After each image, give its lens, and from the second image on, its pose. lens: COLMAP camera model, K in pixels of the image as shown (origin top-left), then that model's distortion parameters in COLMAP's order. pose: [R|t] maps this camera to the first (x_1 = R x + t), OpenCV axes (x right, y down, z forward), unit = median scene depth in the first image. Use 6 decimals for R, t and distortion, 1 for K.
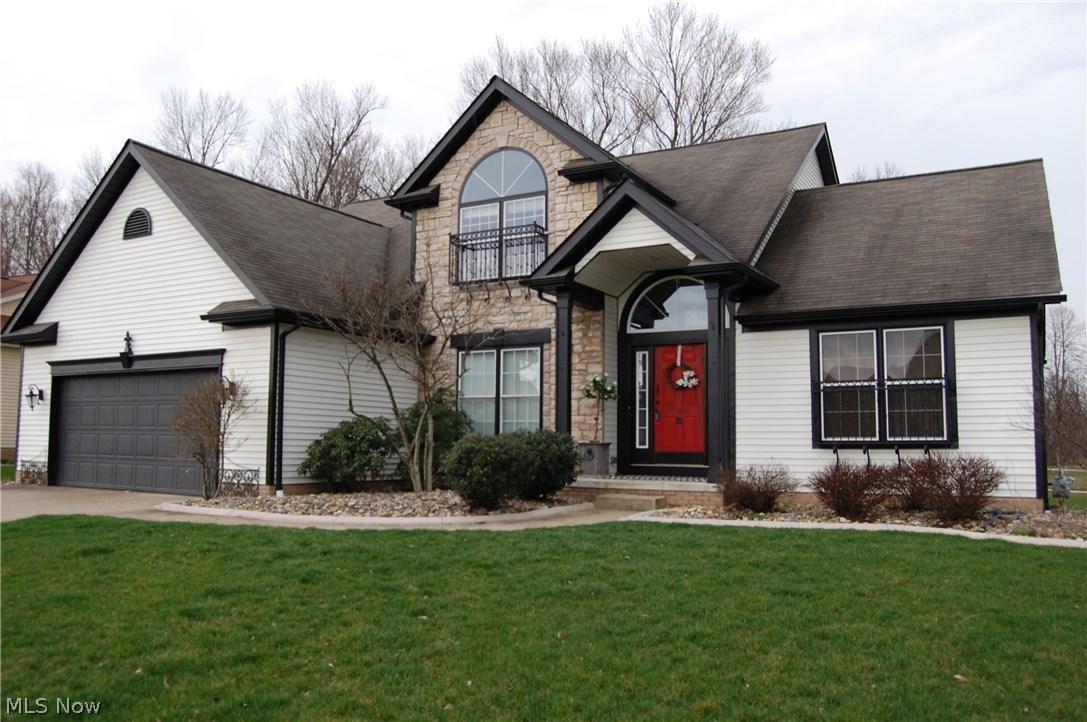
lens RADIAL K [[860.0, 0, 543.5], [0, 860.0, 361.0], [0, 0, 1]] dist [-0.092388, 0.032847]
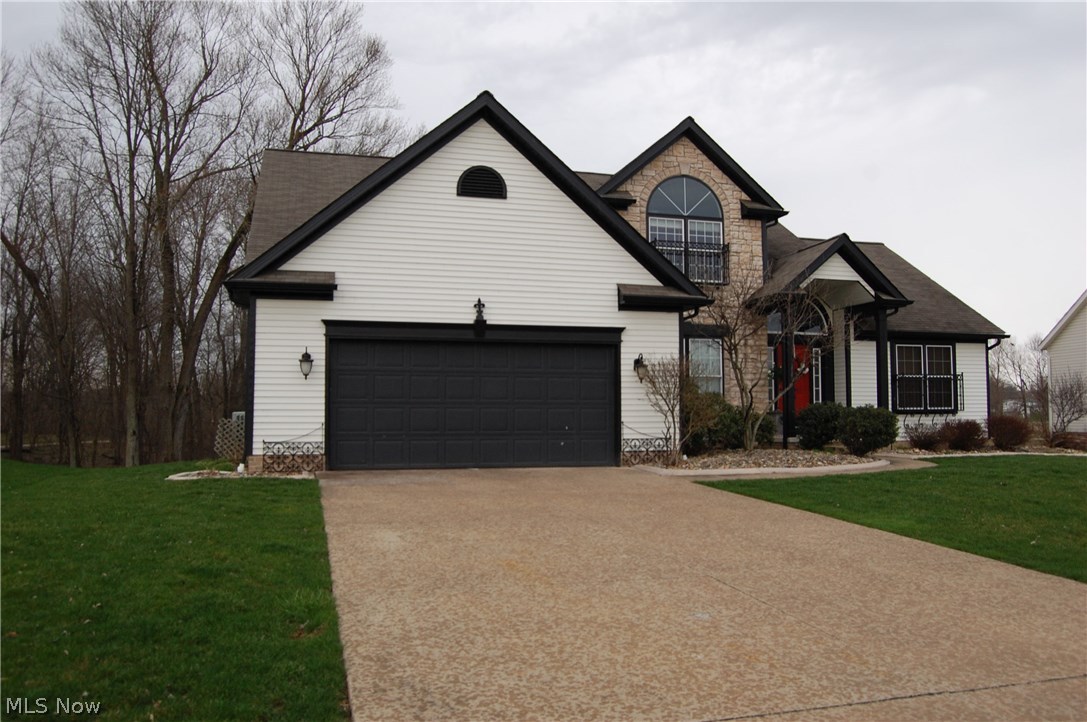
lens RADIAL K [[860.0, 0, 543.5], [0, 860.0, 361.0], [0, 0, 1]] dist [-0.092388, 0.032847]
pose [[0.703220, 0.037691, 0.709972, -1.110325], [-0.058793, 0.998256, 0.005239, 0.025669], [-0.708537, -0.045426, 0.704210, 0.276315]]
